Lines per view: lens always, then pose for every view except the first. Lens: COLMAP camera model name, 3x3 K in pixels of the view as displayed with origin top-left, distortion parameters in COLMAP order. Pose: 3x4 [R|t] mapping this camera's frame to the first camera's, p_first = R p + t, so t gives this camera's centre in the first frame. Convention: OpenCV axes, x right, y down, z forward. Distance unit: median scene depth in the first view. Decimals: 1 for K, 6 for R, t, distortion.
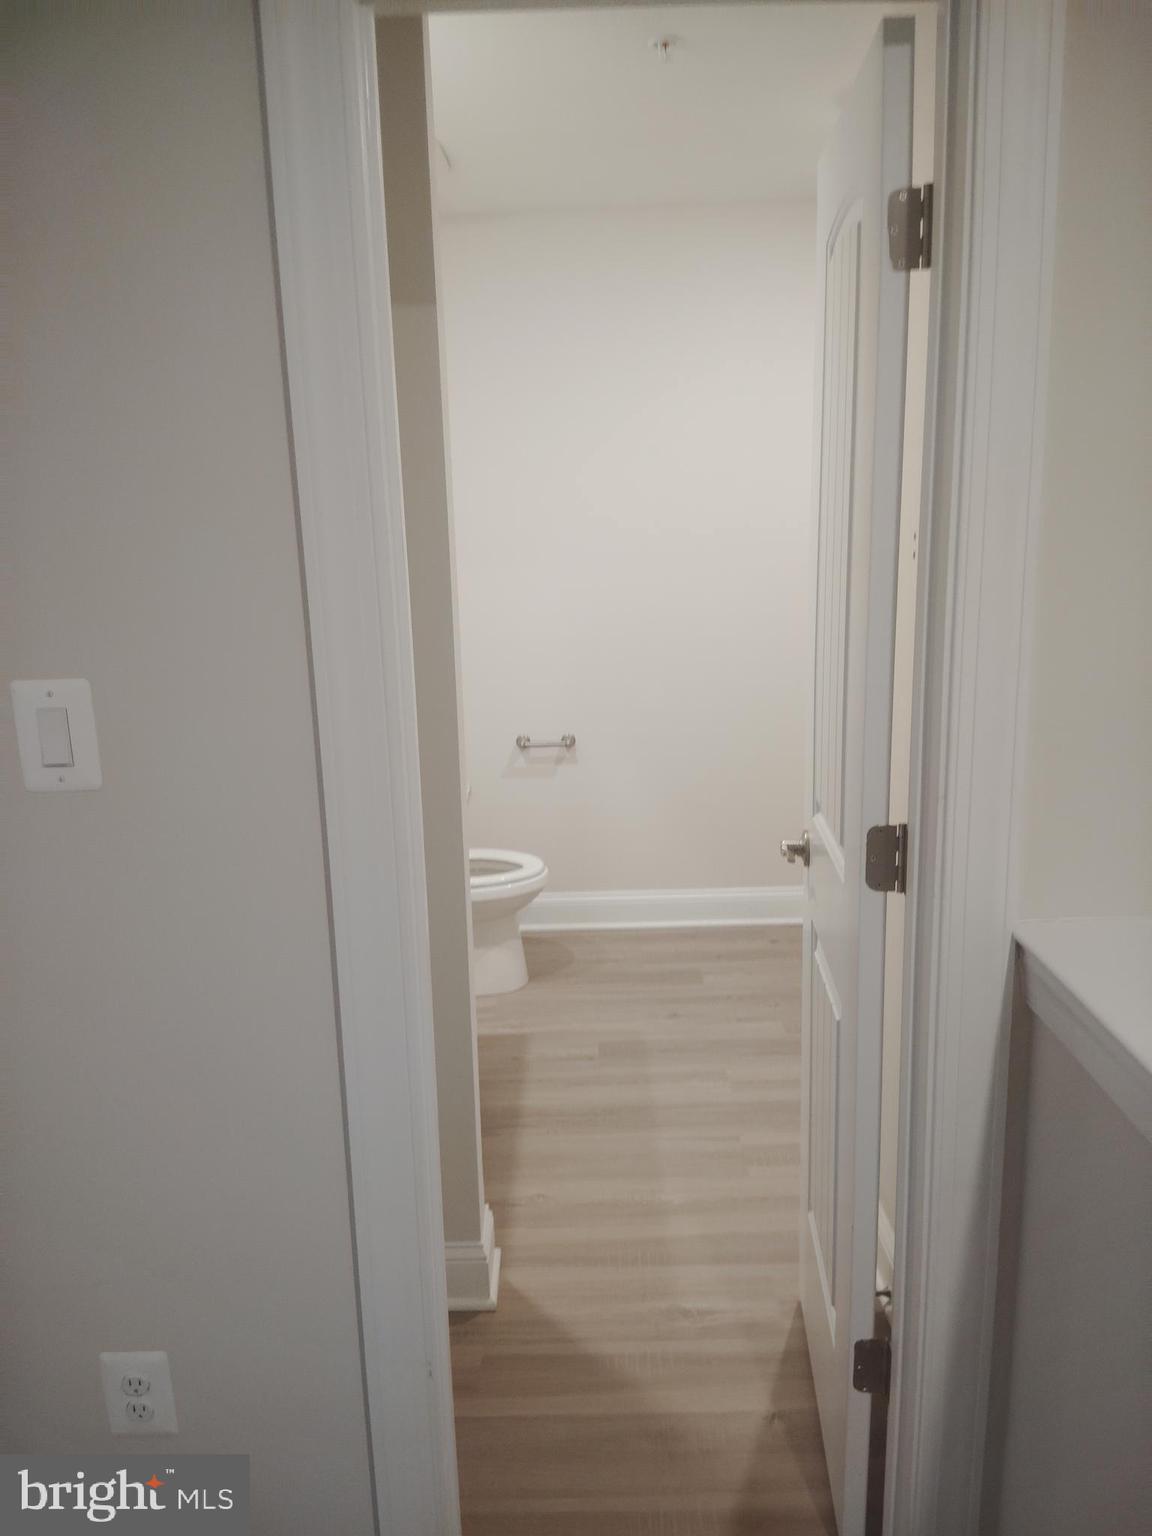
lens RADIAL K [[1148.6, 0, 569.8], [0, 1148.6, 759.8], [0, 0, 1]] dist [0.134899, -0.232766]
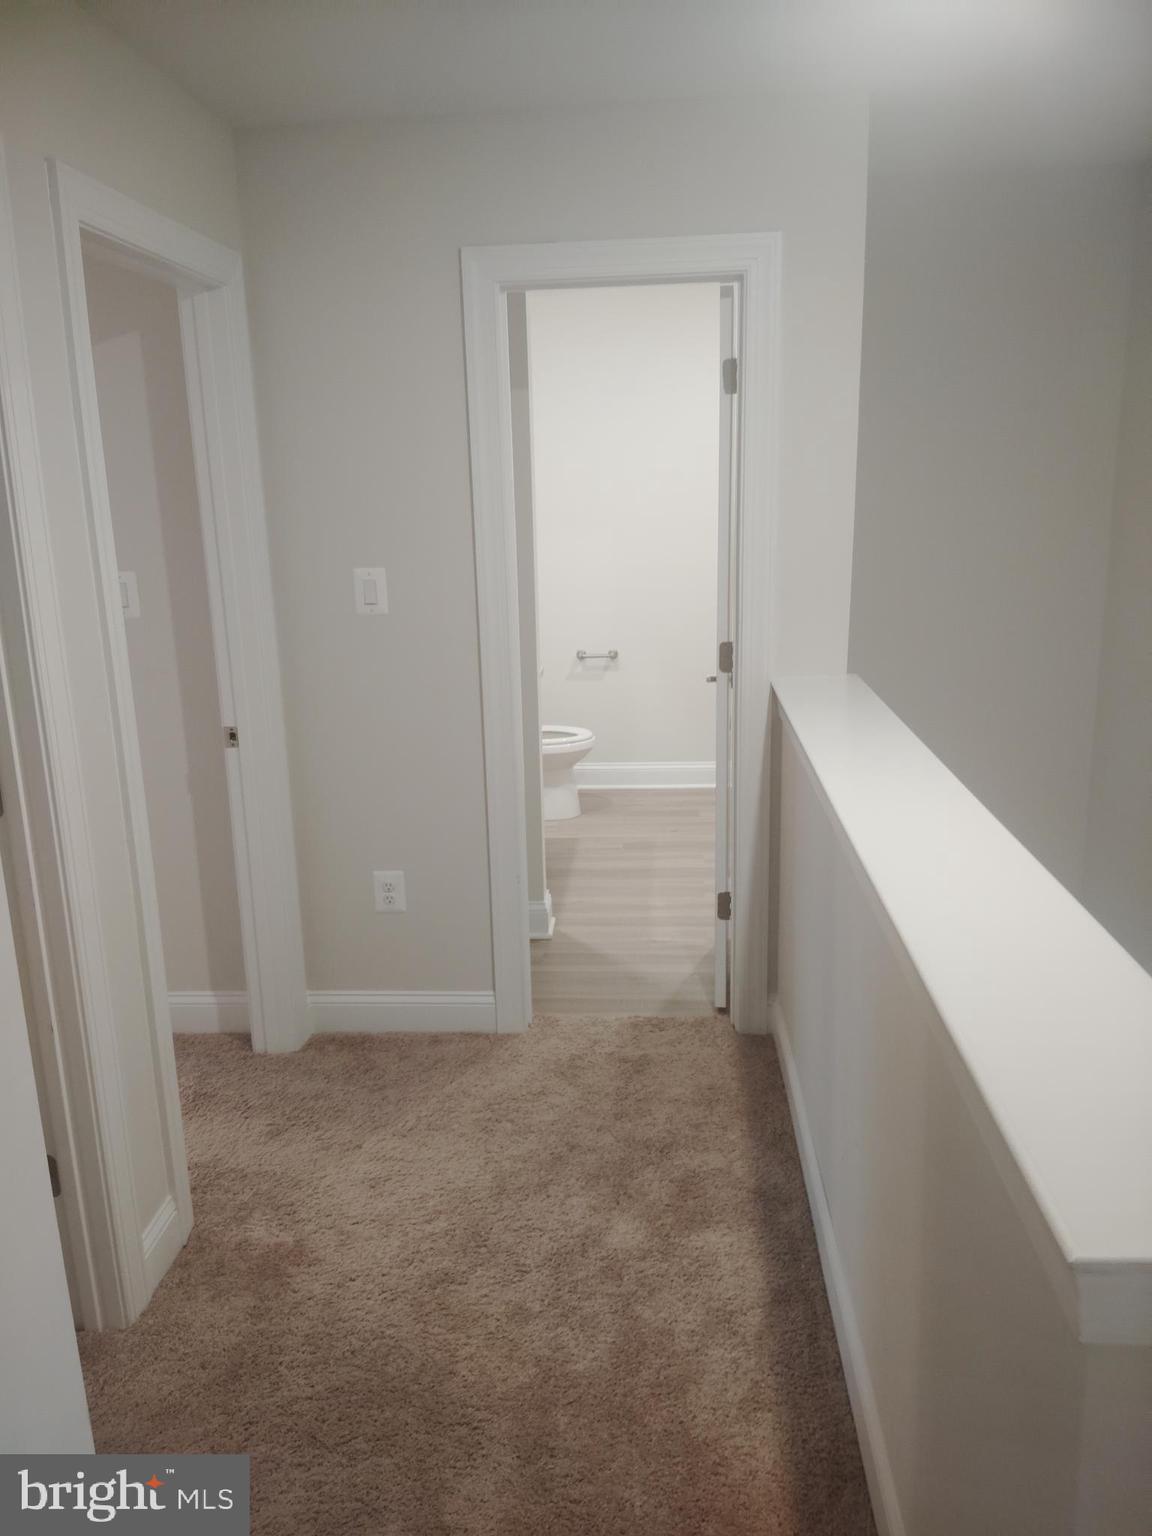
lens RADIAL K [[1148.6, 0, 569.8], [0, 1148.6, 759.8], [0, 0, 1]] dist [0.134899, -0.232766]
pose [[0.997576, 0.019035, -0.066927, 0.050361], [-0.017494, 0.999570, 0.023542, 0.094569], [0.067346, -0.022314, 0.997480, -0.491550]]
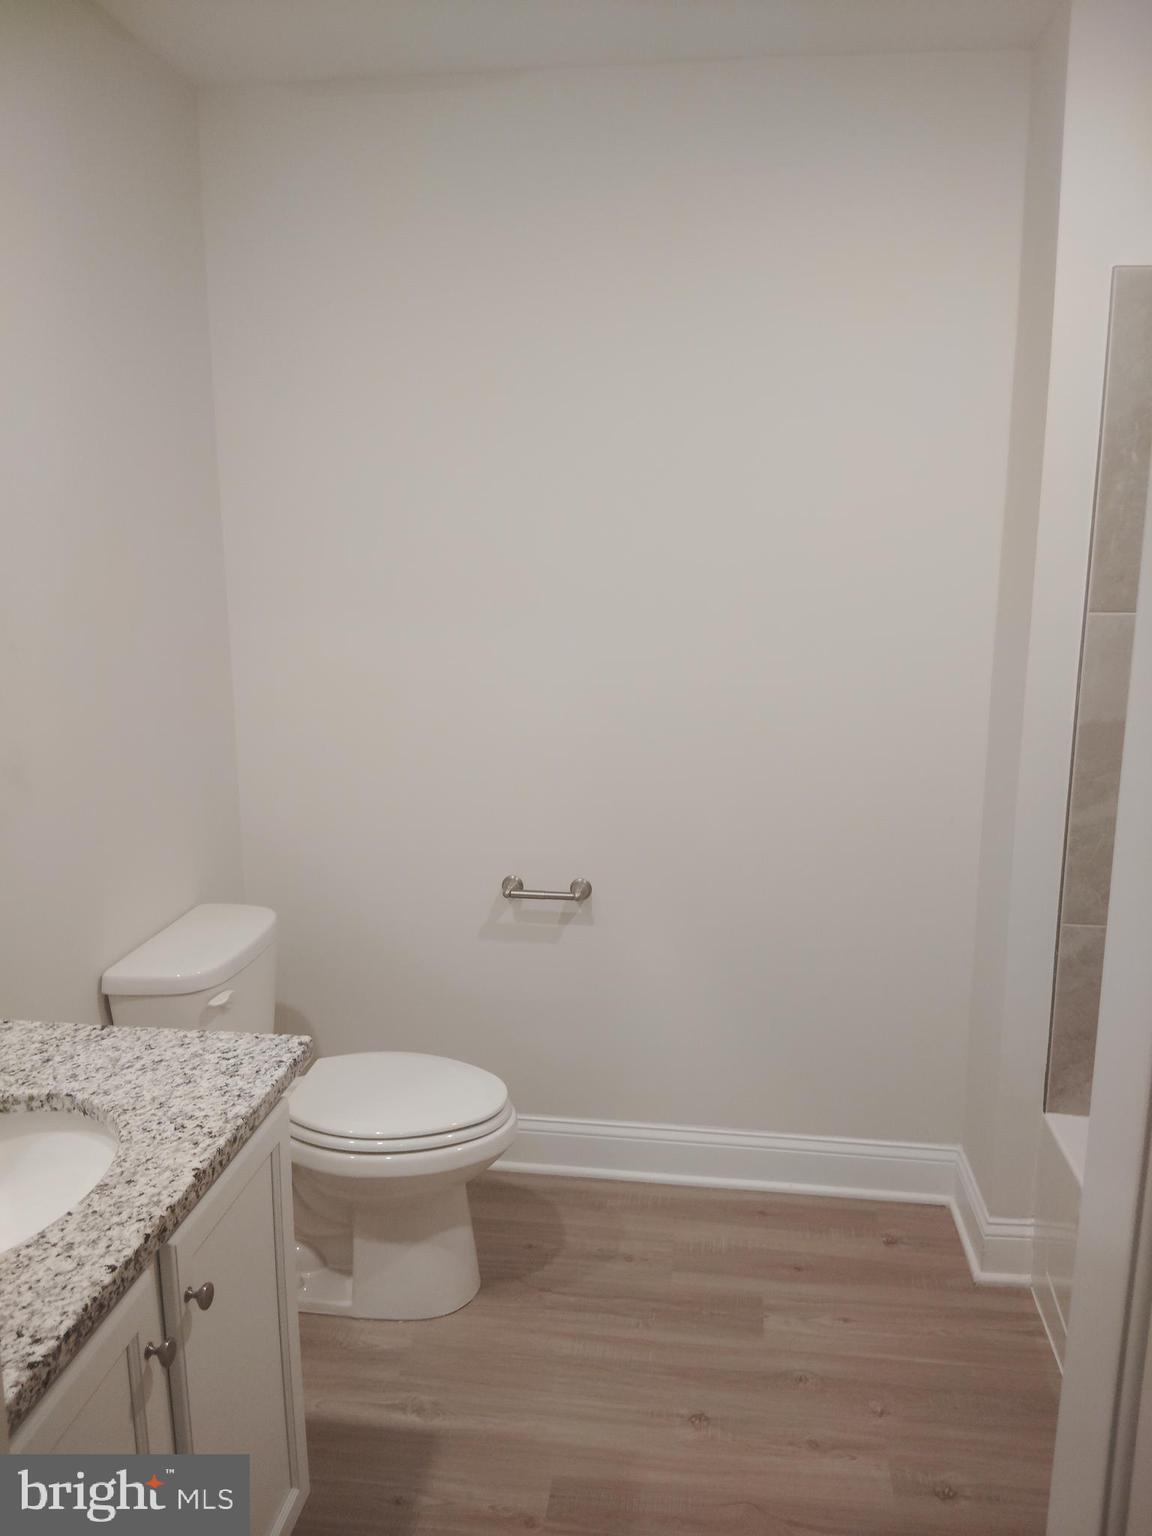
lens RADIAL K [[1148.6, 0, 569.8], [0, 1148.6, 759.8], [0, 0, 1]] dist [0.134899, -0.232766]
pose [[0.991132, 0.050934, -0.122735, 0.080506], [-0.054129, 0.998273, -0.022837, -0.087215], [0.121360, 0.029278, 0.992177, 0.405854]]
